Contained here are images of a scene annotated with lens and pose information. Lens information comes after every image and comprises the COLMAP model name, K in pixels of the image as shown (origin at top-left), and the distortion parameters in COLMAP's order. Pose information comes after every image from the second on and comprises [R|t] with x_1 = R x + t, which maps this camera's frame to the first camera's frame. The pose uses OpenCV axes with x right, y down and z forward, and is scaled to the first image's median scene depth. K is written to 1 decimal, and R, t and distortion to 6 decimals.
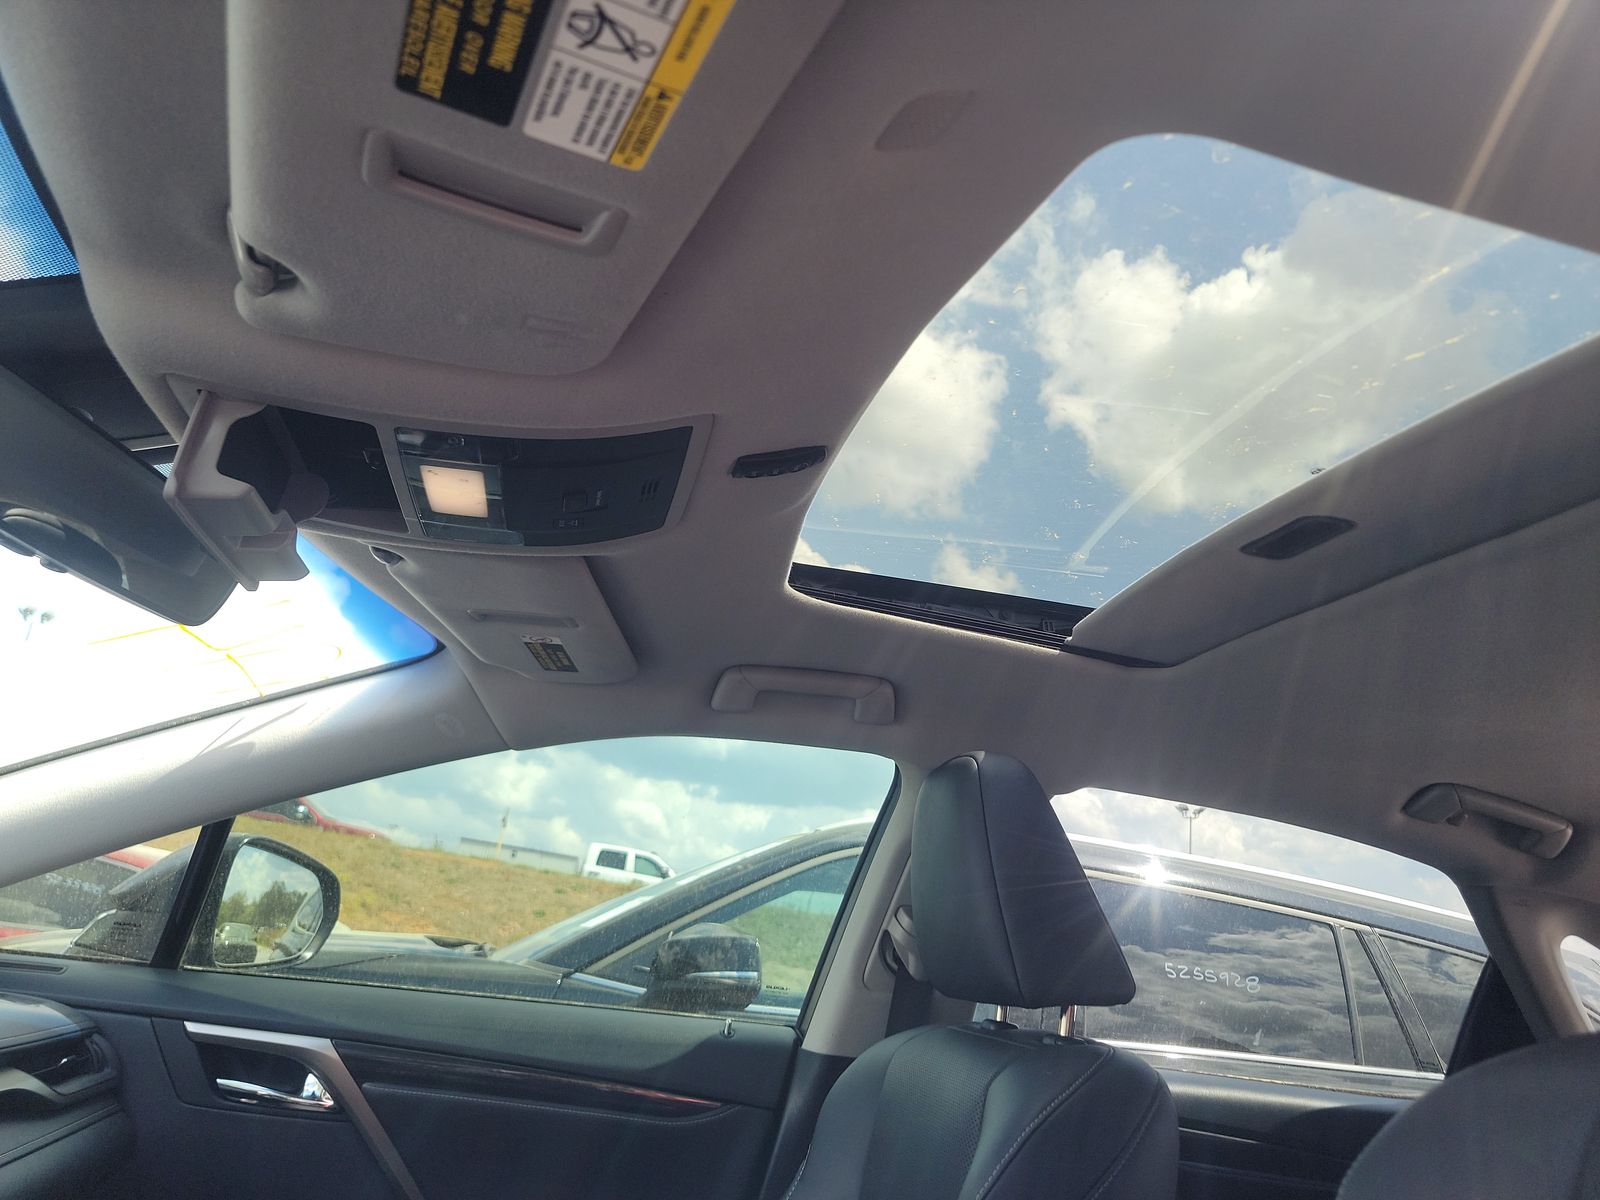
lens RADIAL K [[1113.8, 0, 803.8], [0, 1113.8, 607.8], [0, 0, 1]] dist [0.029712, -0.018138]
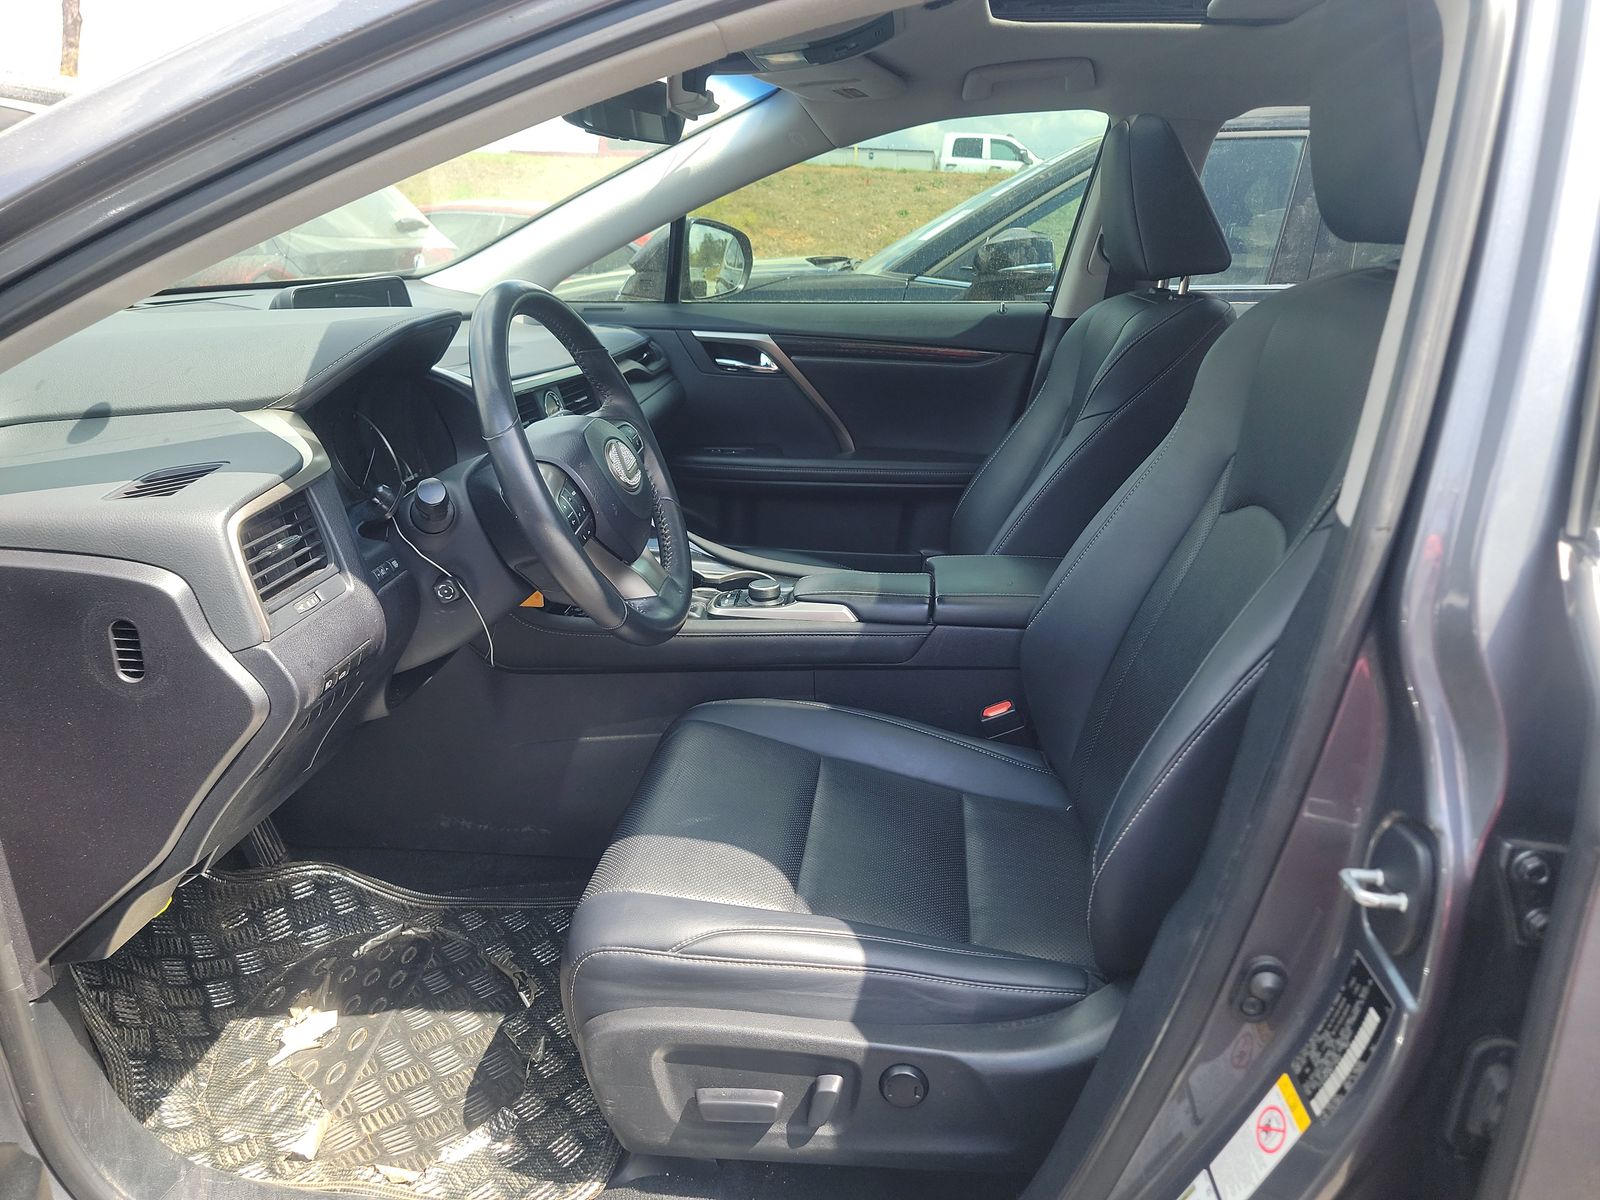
lens RADIAL K [[1113.8, 0, 796.7], [0, 1113.8, 604.1], [0, 0, 1]] dist [0.029712, -0.018138]
pose [[0.943492, -0.002429, -0.331387, 0.106827], [0.193321, 0.816230, 0.544422, -0.115400], [0.269166, -0.577722, 0.770576, -0.312884]]
